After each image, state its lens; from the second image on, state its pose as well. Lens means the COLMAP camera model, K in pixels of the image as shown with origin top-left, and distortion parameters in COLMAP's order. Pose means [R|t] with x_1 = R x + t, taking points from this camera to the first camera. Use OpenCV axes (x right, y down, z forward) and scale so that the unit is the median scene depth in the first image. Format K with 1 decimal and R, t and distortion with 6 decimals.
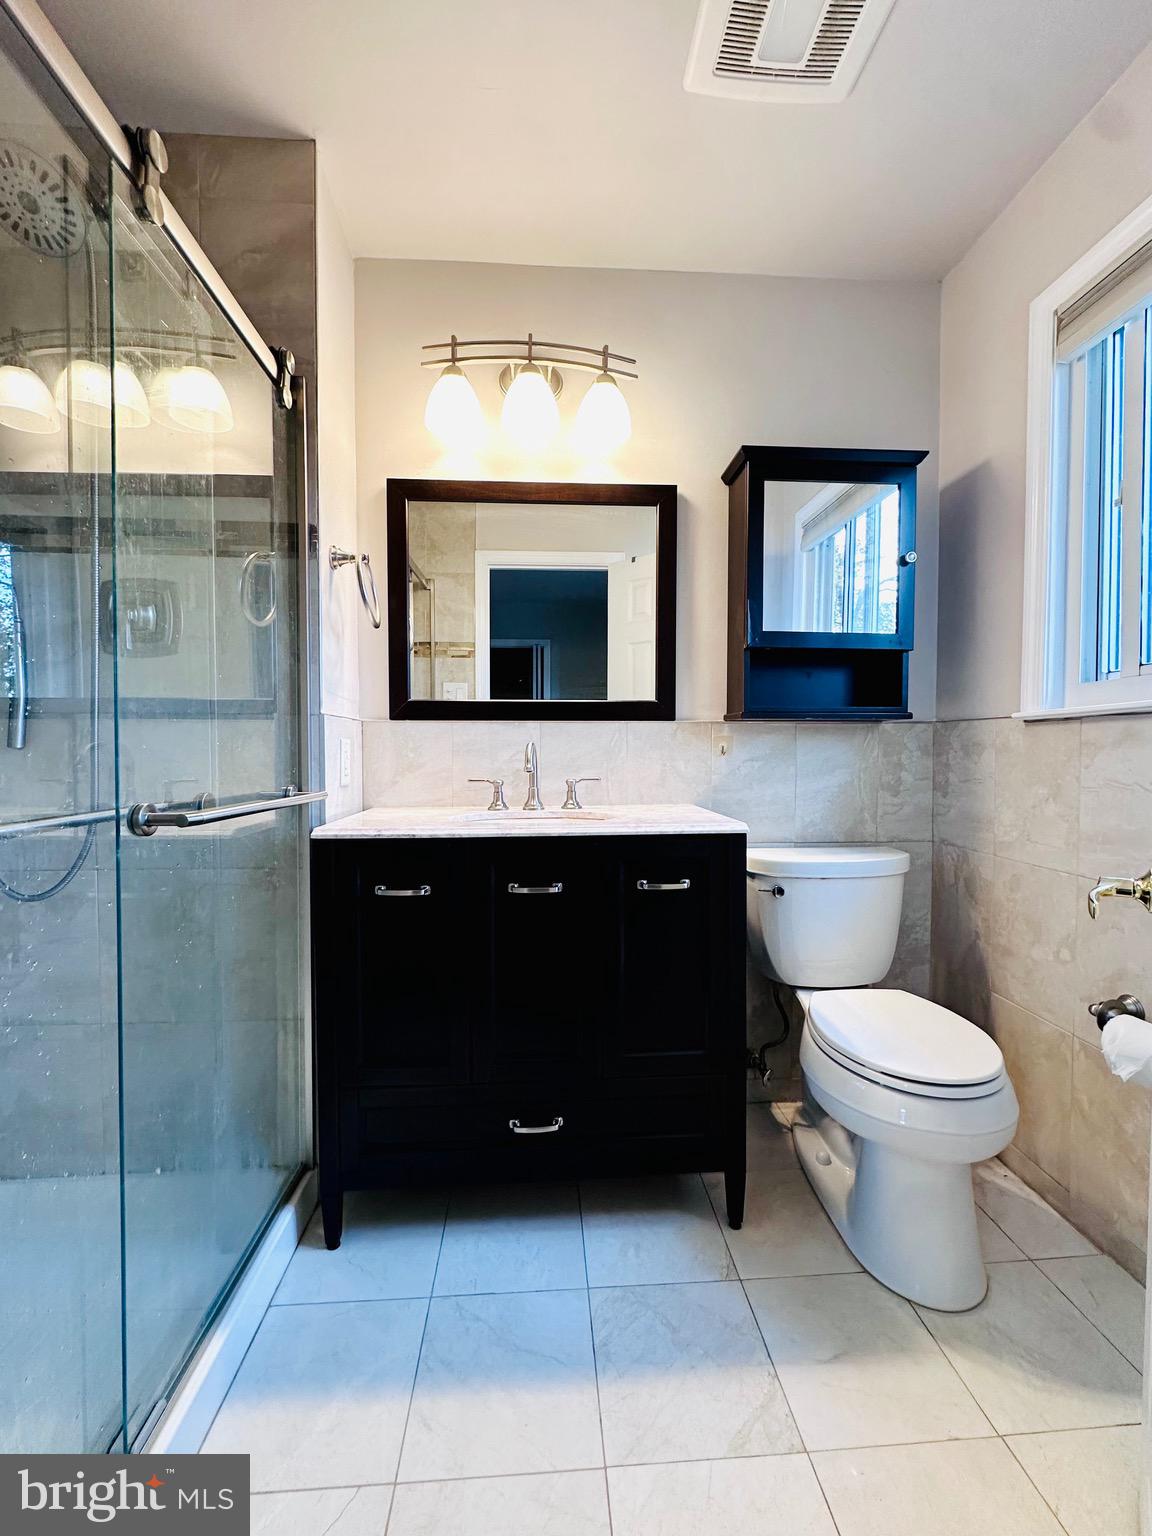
lens RADIAL K [[618.6, 0, 572.0], [0, 618.6, 765.9], [0, 0, 1]] dist [-0.006440, 0.001171]
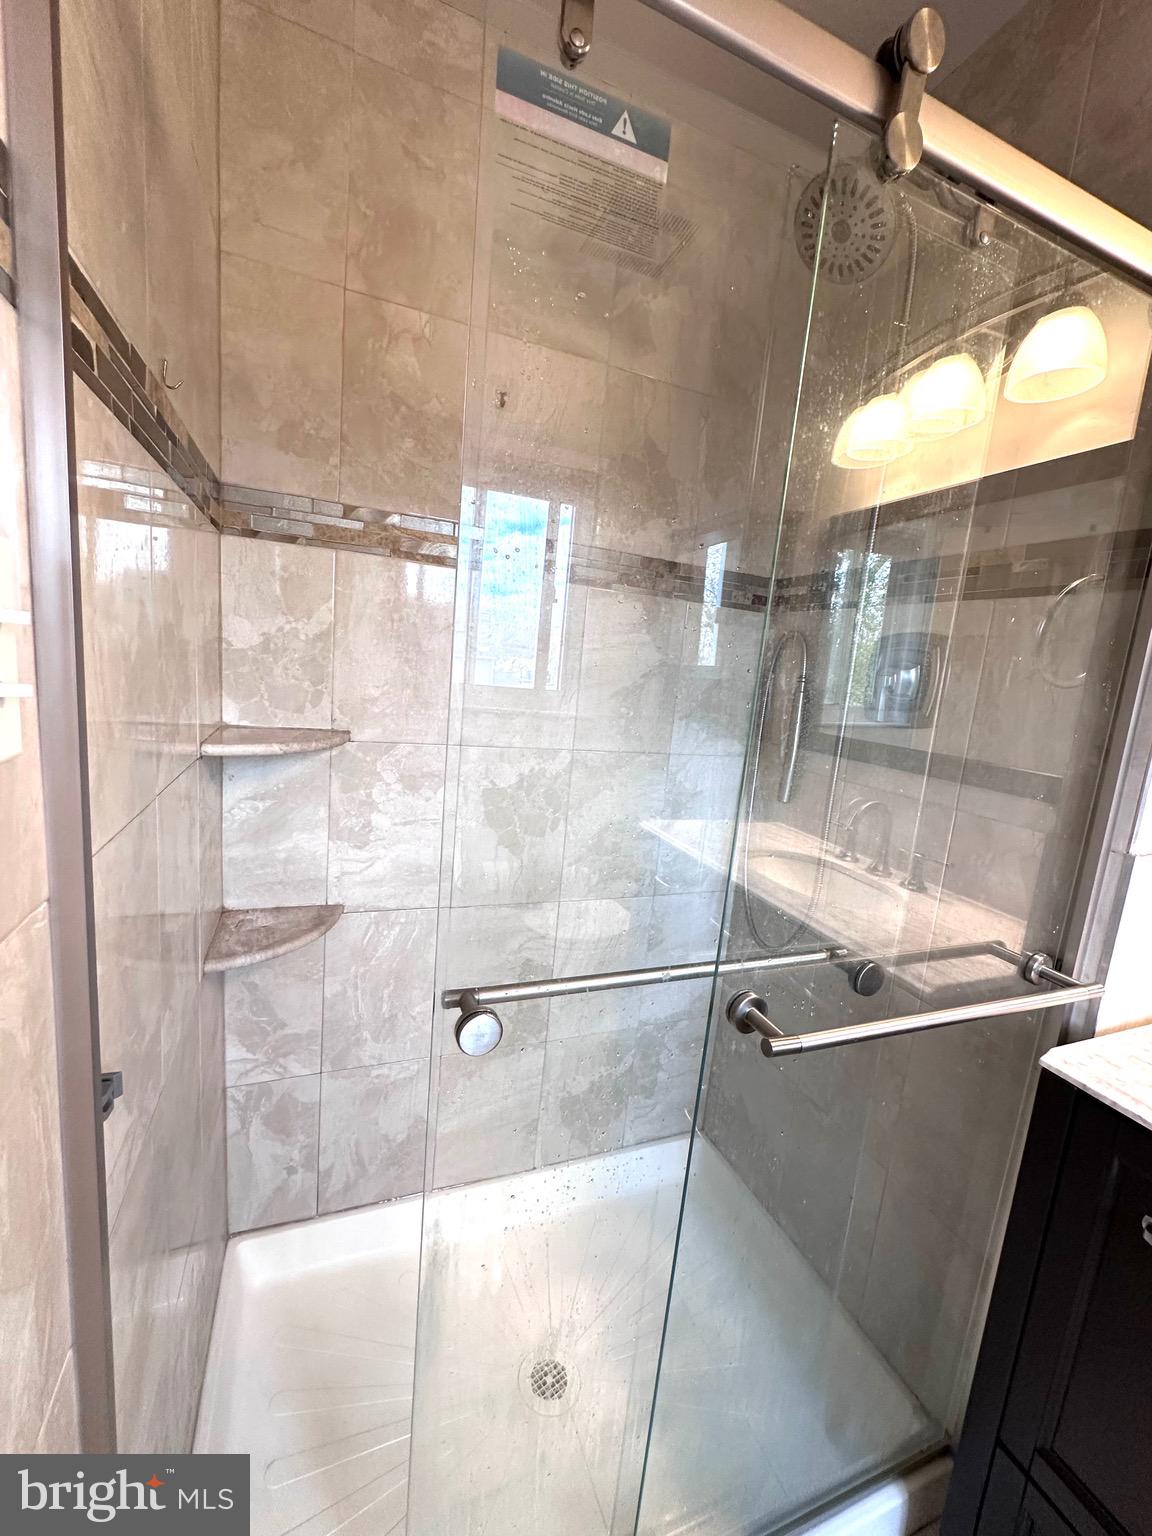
lens RADIAL K [[618.6, 0, 572.0], [0, 618.6, 765.9], [0, 0, 1]] dist [-0.006440, 0.001171]
pose [[0.308502, 0.171844, -0.935573, -0.036641], [-0.107800, 0.983526, 0.145106, -0.201339], [0.945096, 0.056090, 0.321944, 0.314357]]
